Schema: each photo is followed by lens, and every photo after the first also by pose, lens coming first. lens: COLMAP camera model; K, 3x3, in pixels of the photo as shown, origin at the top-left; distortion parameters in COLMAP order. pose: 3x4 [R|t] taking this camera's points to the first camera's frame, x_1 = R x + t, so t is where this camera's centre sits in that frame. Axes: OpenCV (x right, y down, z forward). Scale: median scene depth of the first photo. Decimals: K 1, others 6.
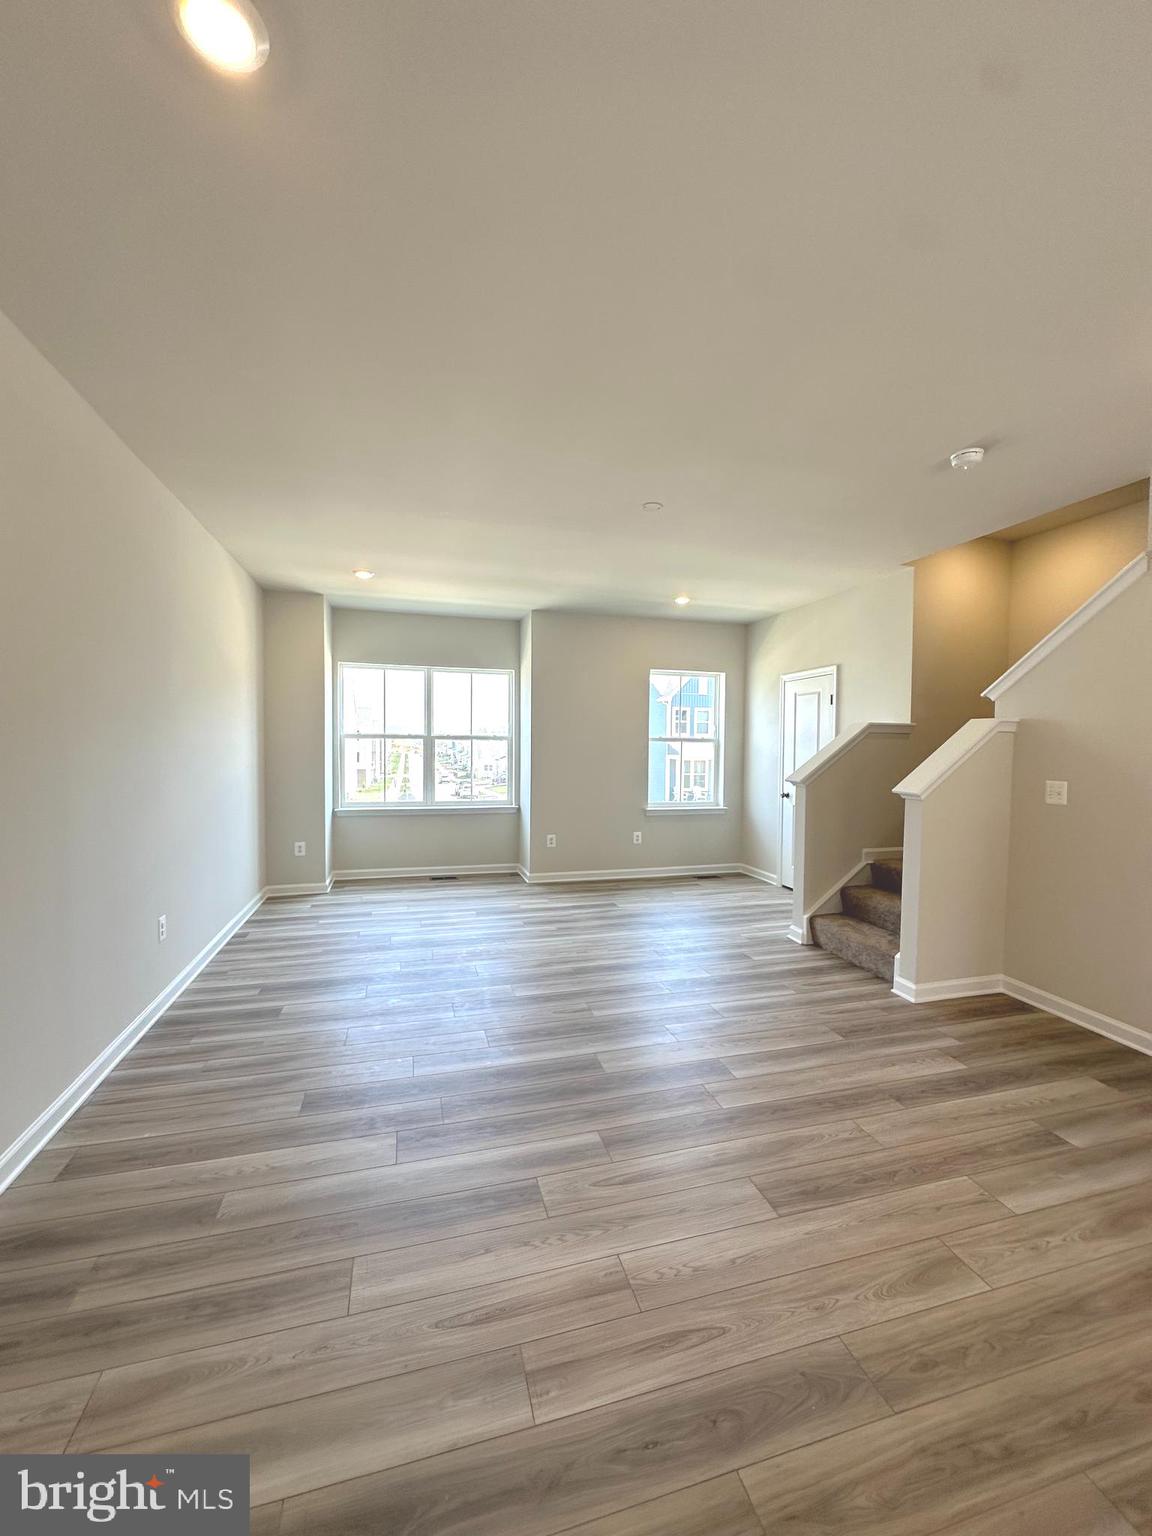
lens RADIAL K [[613.8, 0, 576.0], [0, 613.8, 768.0], [0, 0, 1]] dist [-0.005640, 0.000204]
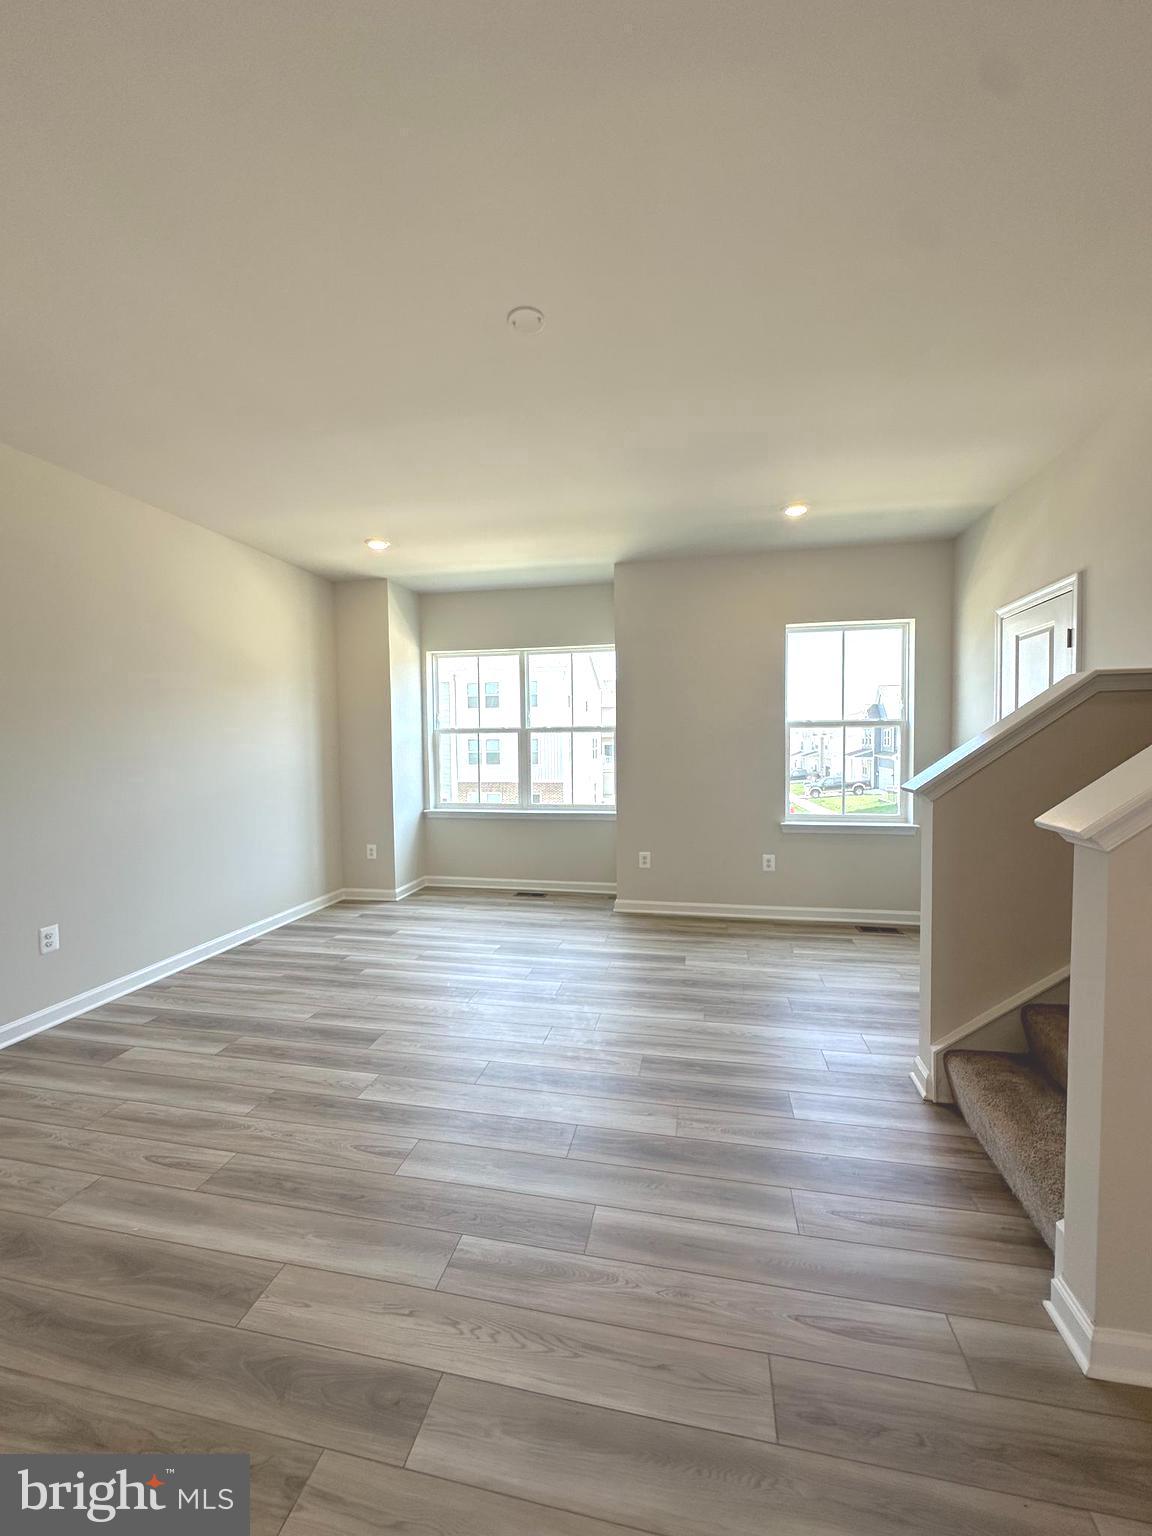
lens RADIAL K [[613.8, 0, 576.0], [0, 613.8, 768.0], [0, 0, 1]] dist [-0.005640, 0.000204]
pose [[0.887491, -0.000392, -0.460824, 0.253253], [0.002924, 0.999984, 0.004779, -0.000794], [0.460815, -0.005589, 0.887478, 0.292209]]
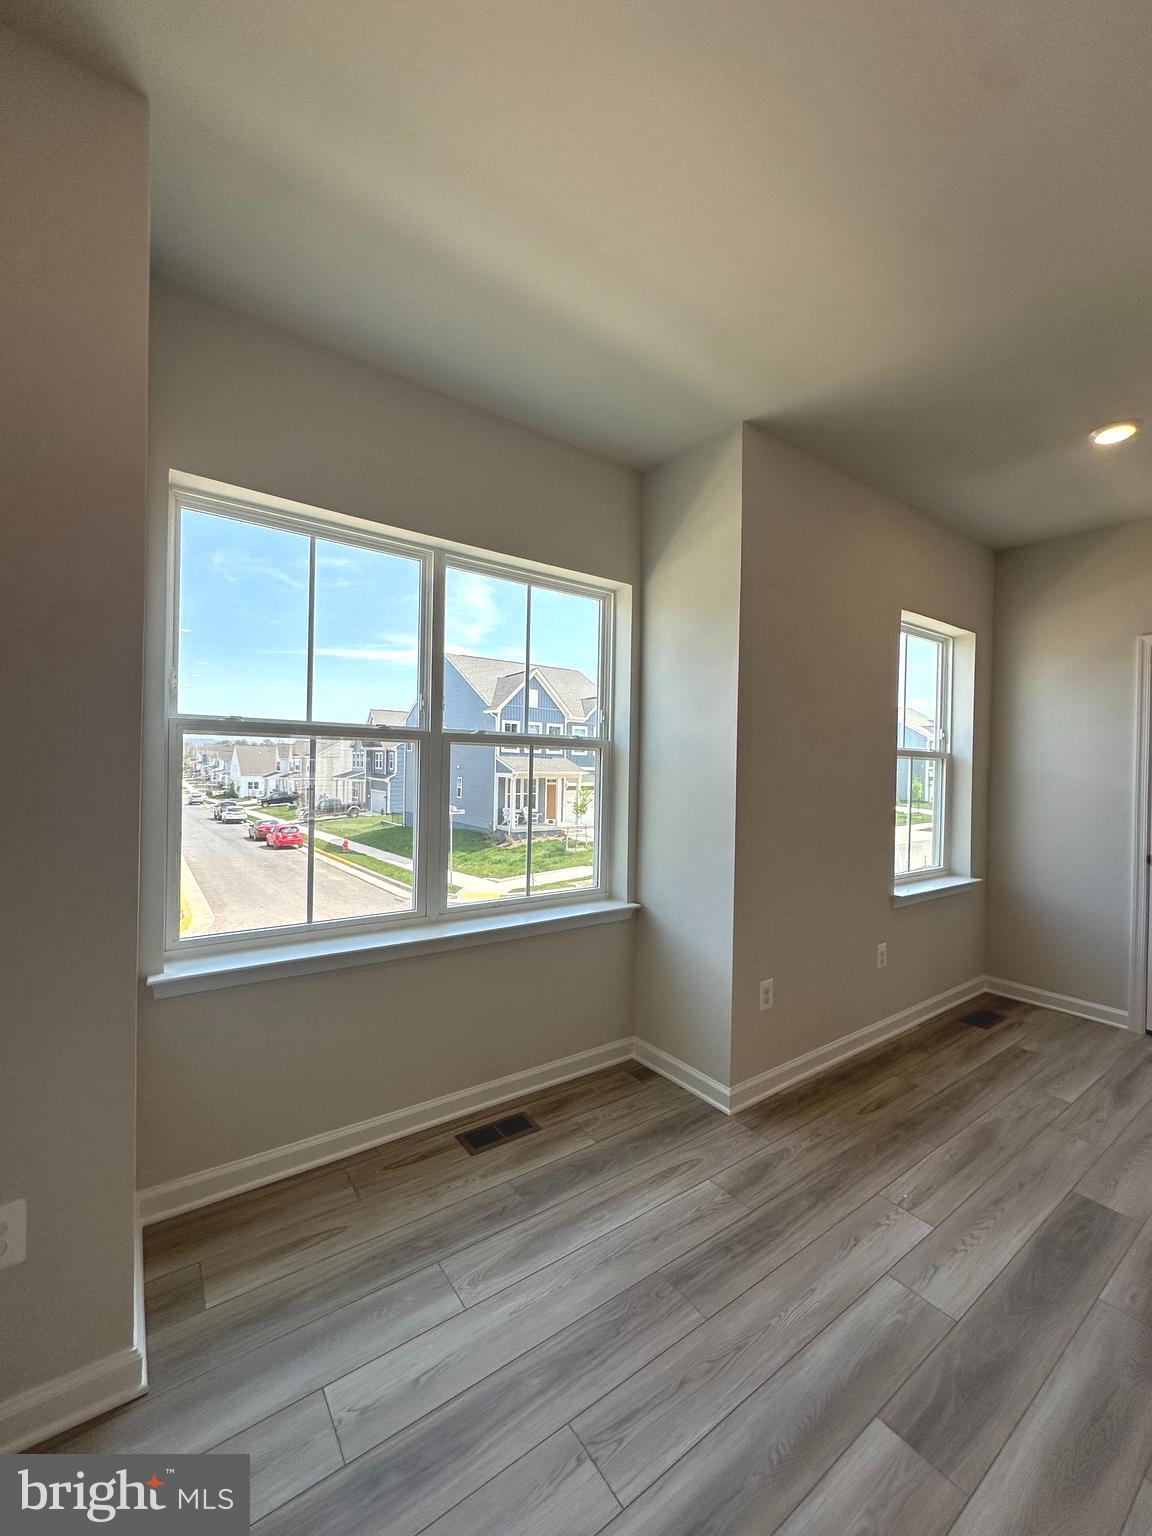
lens RADIAL K [[613.8, 0, 576.0], [0, 613.8, 768.0], [0, 0, 1]] dist [-0.005640, 0.000204]
pose [[0.938320, 0.006777, 0.345703, -0.320533], [0.002545, 0.999645, -0.026504, -0.023980], [-0.345760, 0.025749, 0.937970, 0.693523]]
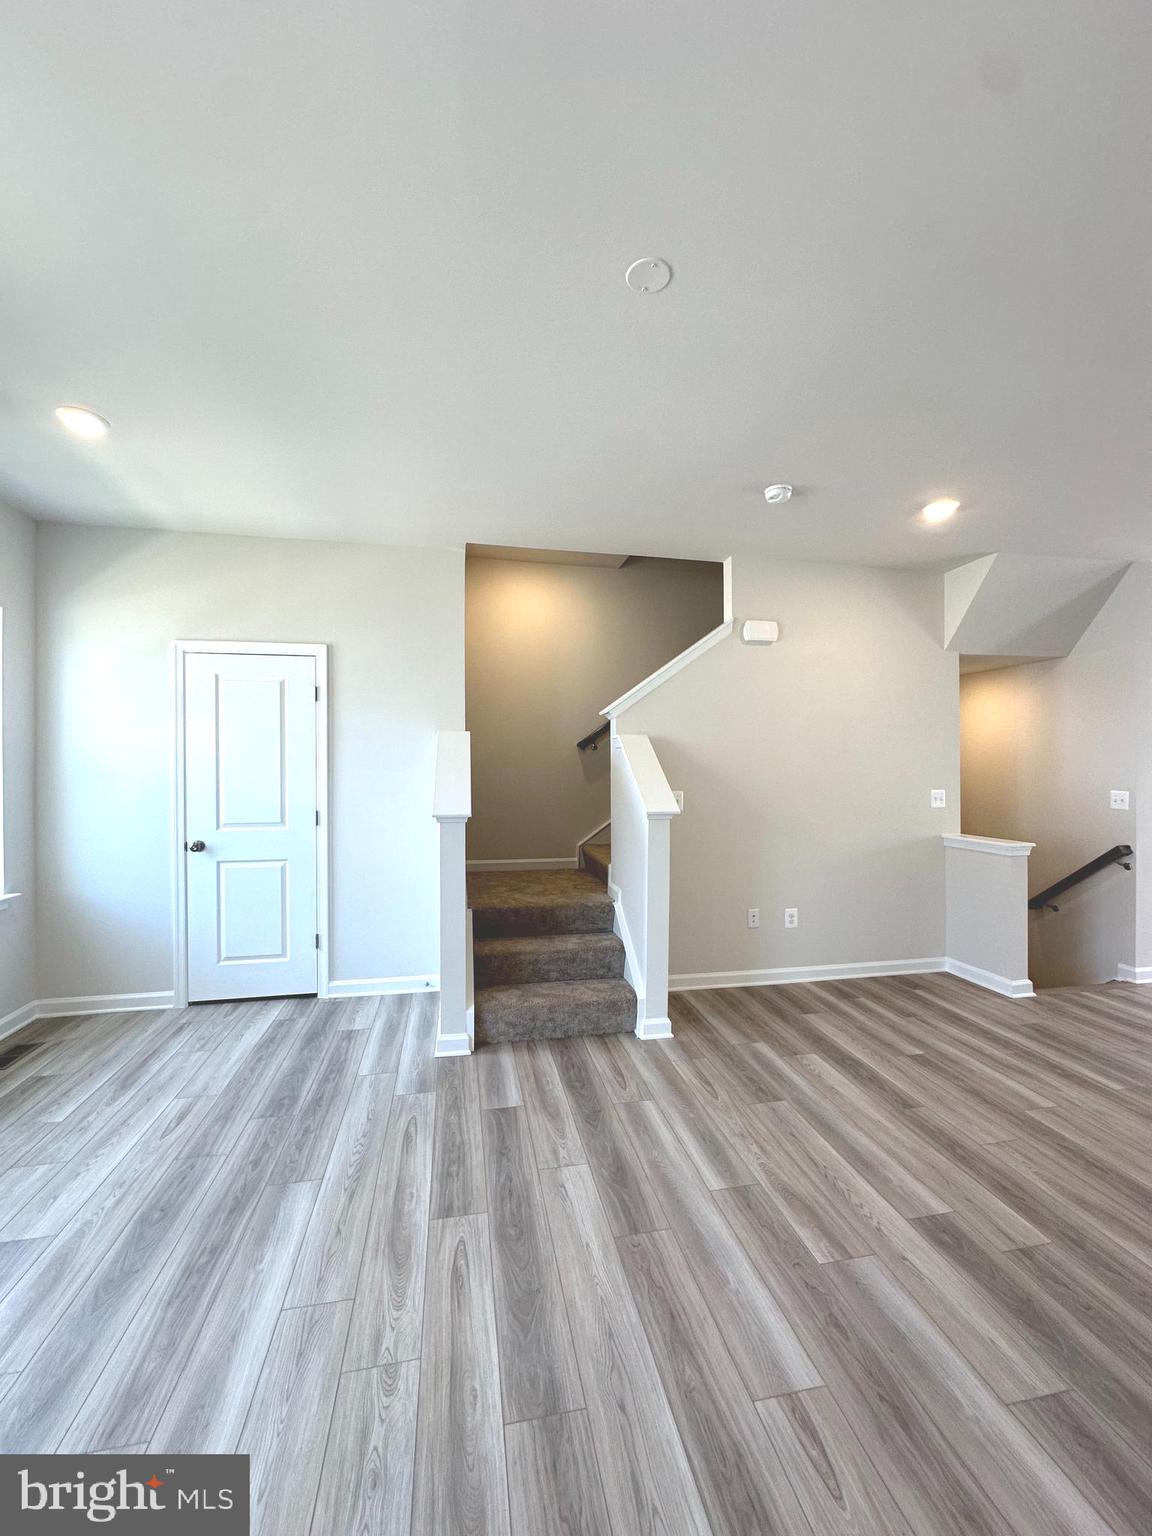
lens RADIAL K [[613.8, 0, 576.0], [0, 613.8, 768.0], [0, 0, 1]] dist [-0.005640, 0.000204]
pose [[0.073778, -0.012607, 0.997195, -0.217980], [0.039808, 0.999160, 0.009686, -0.022757], [-0.996480, 0.038982, 0.074218, 0.603944]]
